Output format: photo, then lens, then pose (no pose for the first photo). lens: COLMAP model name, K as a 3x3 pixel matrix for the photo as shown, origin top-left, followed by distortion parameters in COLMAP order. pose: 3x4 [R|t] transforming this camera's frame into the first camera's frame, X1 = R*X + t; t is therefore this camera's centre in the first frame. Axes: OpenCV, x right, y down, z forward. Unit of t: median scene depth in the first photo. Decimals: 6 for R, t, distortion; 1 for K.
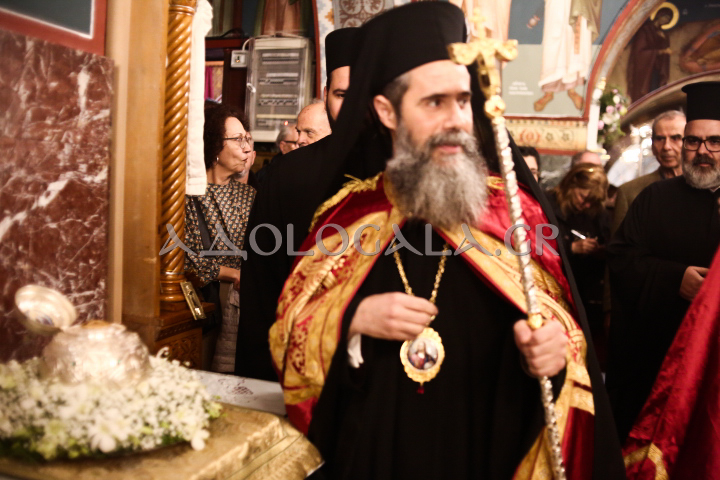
lens RADIAL K [[712.7, 0, 360.0], [0, 712.7, 240.0], [0, 0, 1]] dist [-0.131375, 0.087805]
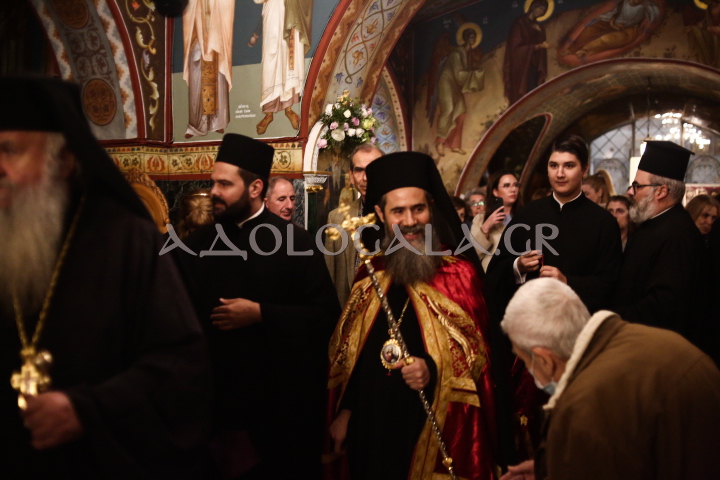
lens RADIAL K [[712.7, 0, 360.0], [0, 712.7, 240.0], [0, 0, 1]] dist [-0.131375, 0.087805]
pose [[0.986886, -0.045001, -0.155020, 0.361282], [0.043173, 0.998953, -0.015140, -0.014414], [0.155539, 0.008249, 0.987795, 0.058443]]
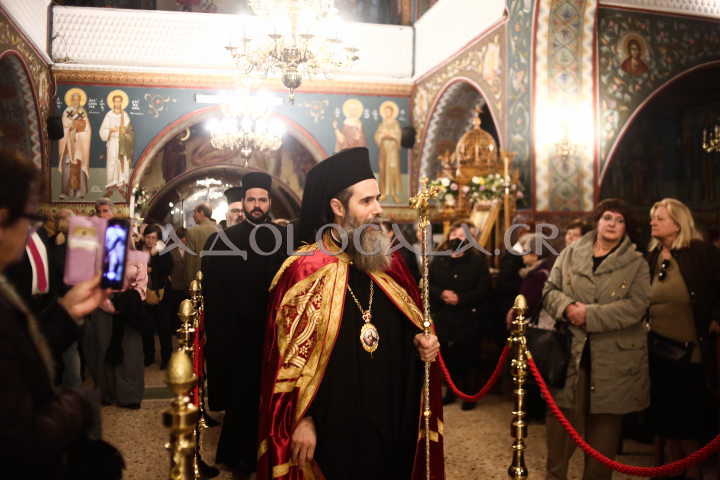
lens RADIAL K [[712.7, 0, 360.0], [0, 712.7, 240.0], [0, 0, 1]] dist [-0.131375, 0.087805]
pose [[0.848984, -0.052362, 0.525817, -0.143481], [0.081493, 0.996148, -0.032380, 0.045273], [-0.522096, 0.070341, 0.849981, -0.800357]]
